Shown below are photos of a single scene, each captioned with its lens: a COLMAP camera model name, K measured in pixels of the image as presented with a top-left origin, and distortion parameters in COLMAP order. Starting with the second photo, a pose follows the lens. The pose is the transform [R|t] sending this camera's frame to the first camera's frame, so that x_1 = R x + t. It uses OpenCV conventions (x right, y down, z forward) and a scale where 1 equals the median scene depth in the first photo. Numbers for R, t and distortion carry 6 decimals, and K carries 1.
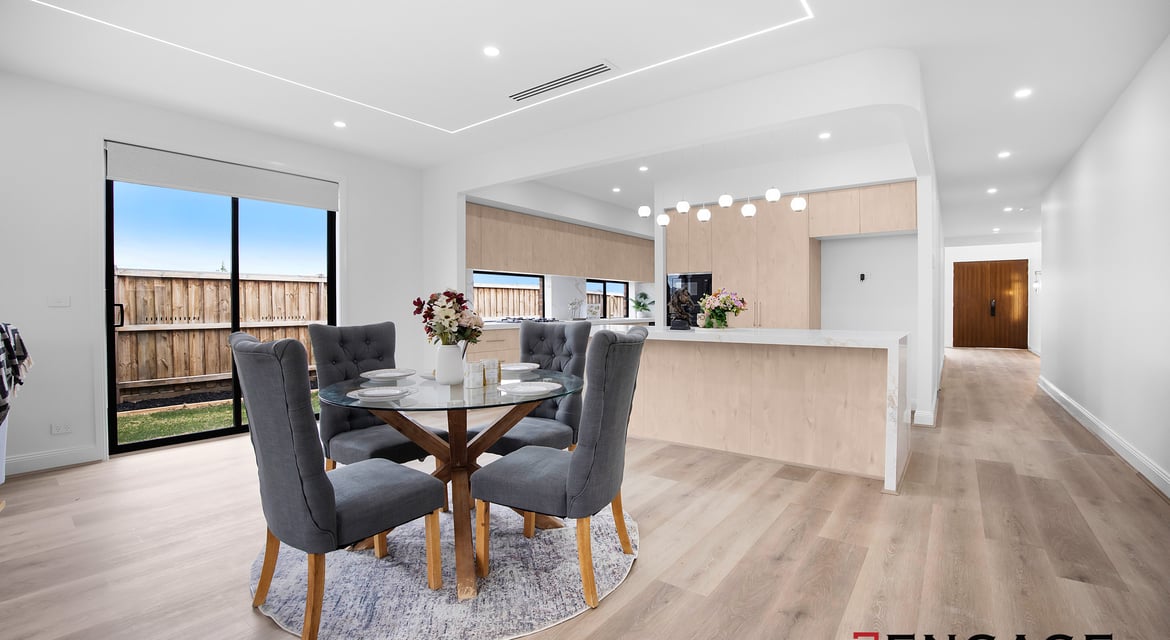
lens RADIAL K [[509.2, 0, 581.4], [0, 509.2, 315.4], [0, 0, 1]] dist [-0.048787, 0.003490]
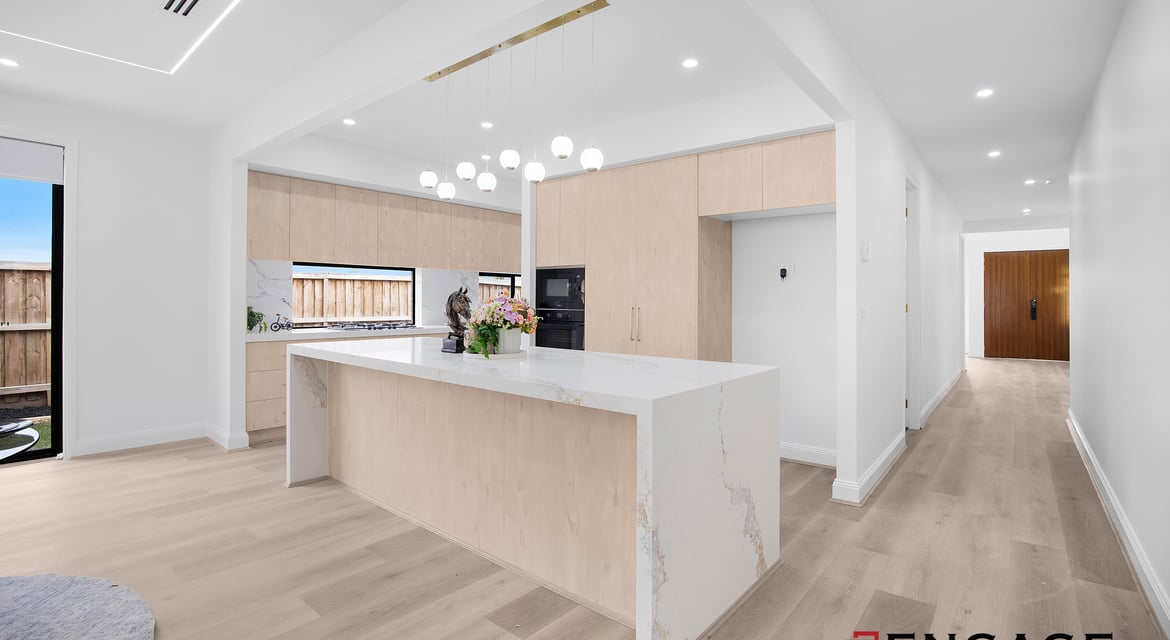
lens RADIAL K [[554.4, 0, 579.2], [0, 554.4, 302.7], [0, 0, 1]] dist [-0.038249, -0.000636]
pose [[0.999211, 0.007597, -0.038971, 0.224410], [-0.008034, 0.999906, -0.011072, -0.017718], [0.038883, 0.011377, 0.999179, 0.159997]]
